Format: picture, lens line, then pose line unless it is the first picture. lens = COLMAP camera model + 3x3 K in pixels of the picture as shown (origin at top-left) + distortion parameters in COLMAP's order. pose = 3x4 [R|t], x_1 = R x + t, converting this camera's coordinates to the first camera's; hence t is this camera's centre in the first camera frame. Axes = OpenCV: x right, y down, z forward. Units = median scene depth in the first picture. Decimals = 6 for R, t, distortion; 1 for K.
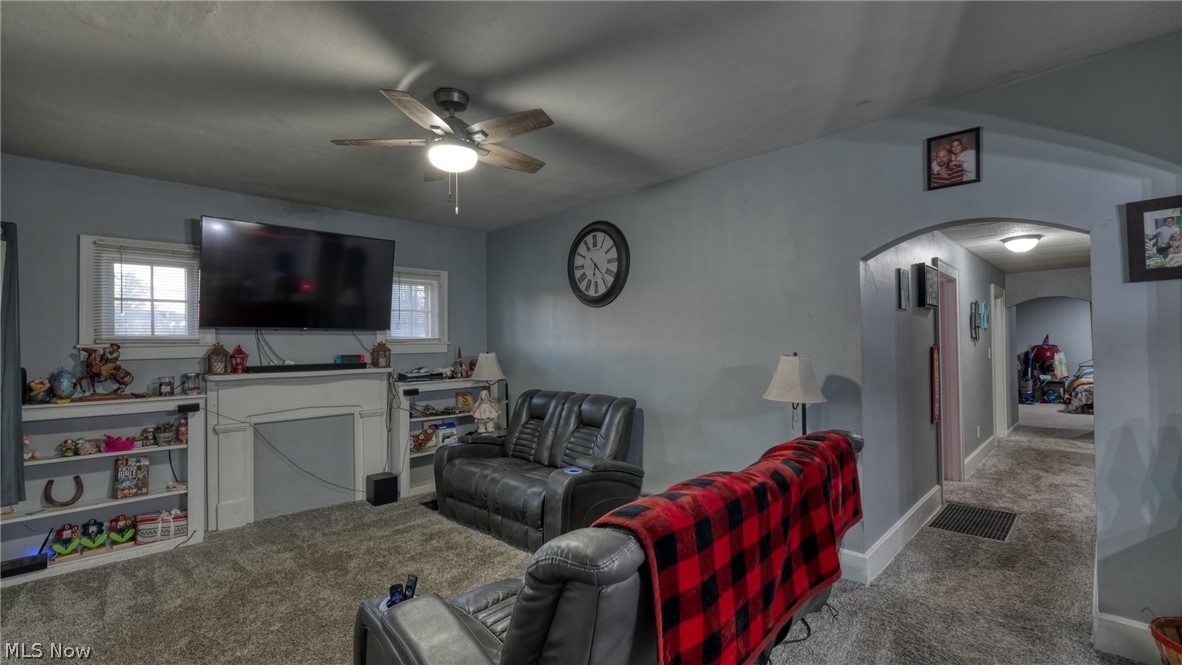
lens RADIAL K [[516.1, 0, 588.3], [0, 516.1, 336.6], [0, 0, 1]] dist [-0.015115, 0.006043]
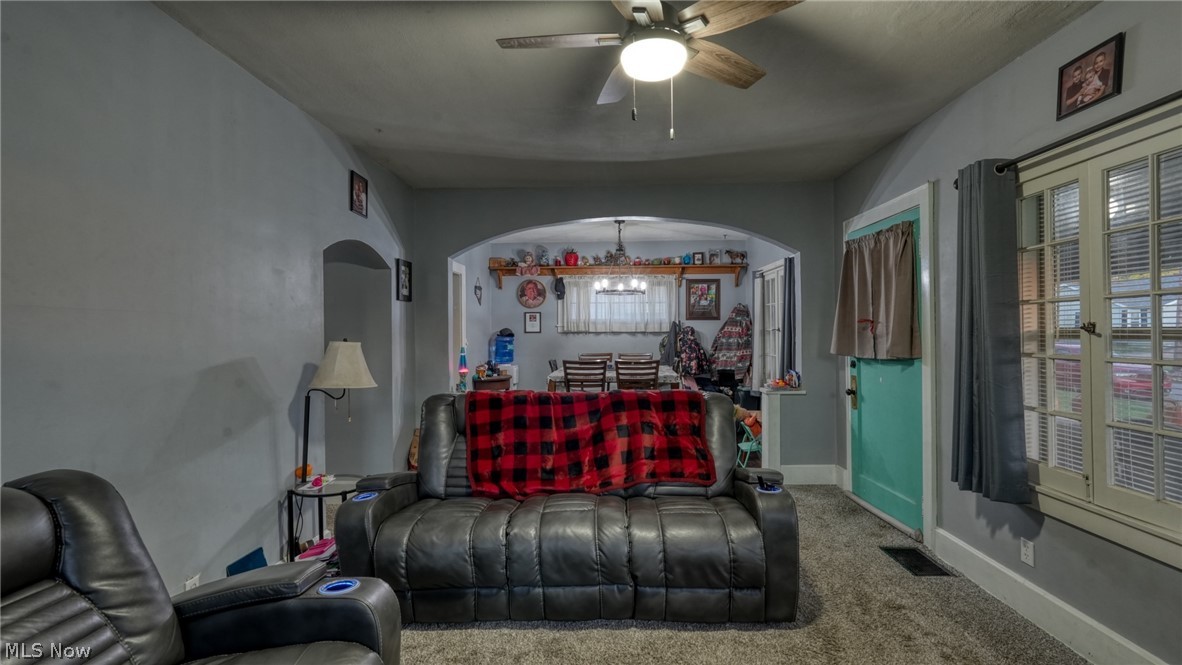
lens RADIAL K [[516.1, 0, 592.9], [0, 516.1, 332.1], [0, 0, 1]] dist [-0.015115, 0.006043]
pose [[-0.681883, 0.017389, 0.731254, -0.448291], [0.005511, 0.999811, -0.018637, 0.028076], [-0.731440, -0.008678, -0.681850, 0.956461]]
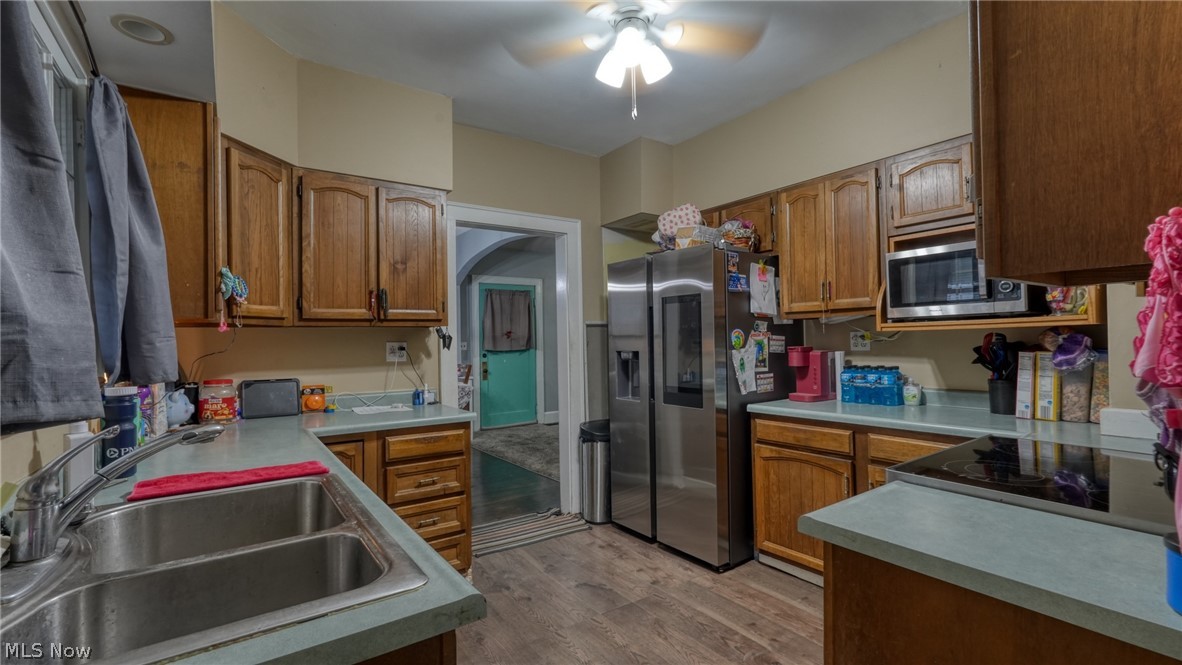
lens RADIAL K [[516.1, 0, 590.1], [0, 516.1, 333.5], [0, 0, 1]] dist [-0.015115, 0.006043]
pose [[-0.164482, 0.001746, -0.986379, 1.651101], [0.040631, 0.999162, -0.005007, 0.020234], [0.985543, -0.040901, -0.164415, 0.579541]]
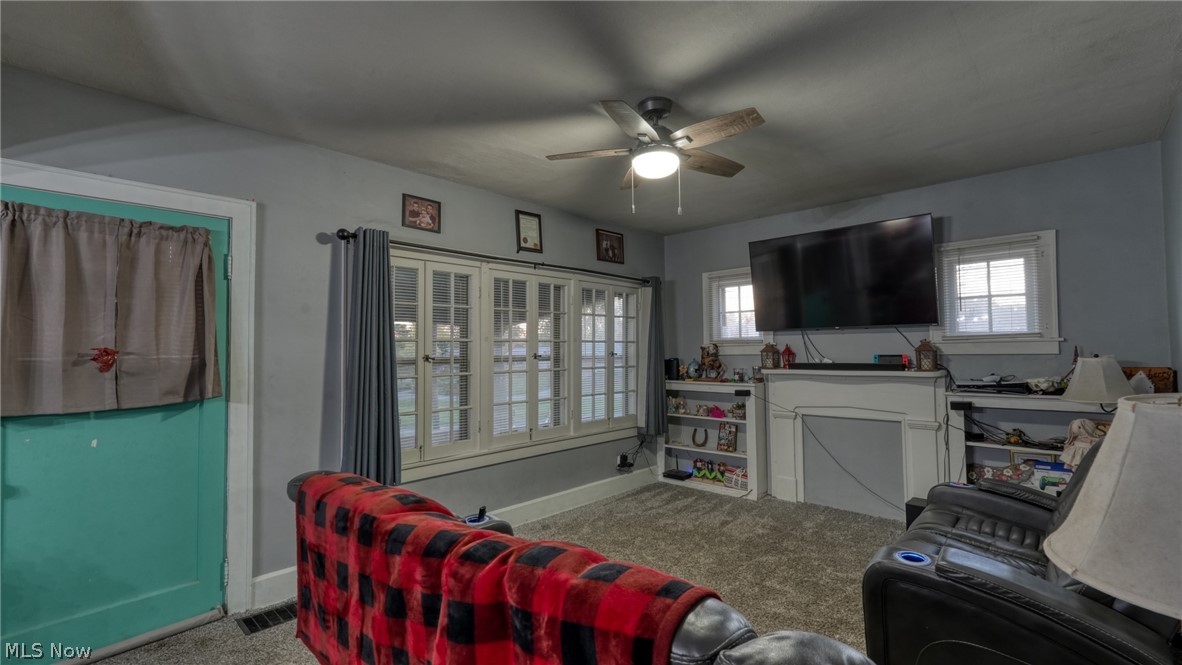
lens RADIAL K [[516.1, 0, 588.0], [0, 516.1, 331.6], [0, 0, 1]] dist [-0.015115, 0.006043]
pose [[0.023141, -0.021734, -0.999496, 0.465691], [0.028420, 0.999374, -0.021073, -0.000550], [0.999328, -0.027918, 0.023744, 0.512804]]
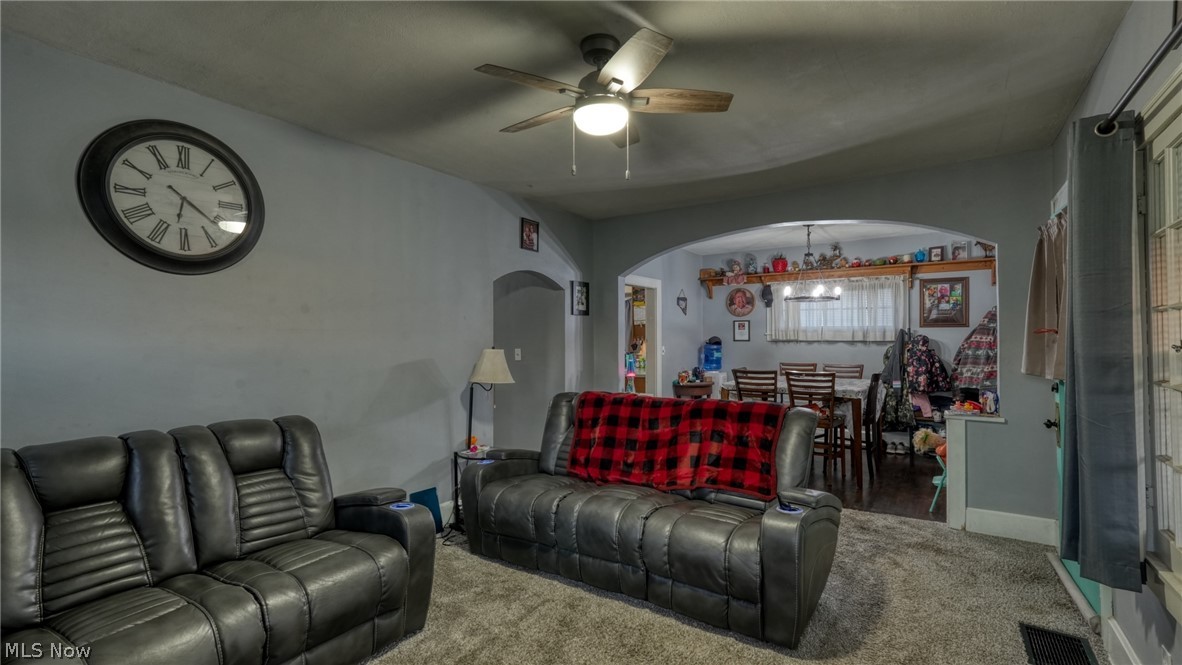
lens RADIAL K [[516.1, 0, 593.1], [0, 516.1, 334.1], [0, 0, 1]] dist [-0.015115, 0.006043]
pose [[-0.181536, 0.022456, 0.983128, -0.679613], [-0.009441, 0.999653, -0.024577, 0.020789], [-0.983339, -0.013743, -0.181261, 0.717847]]
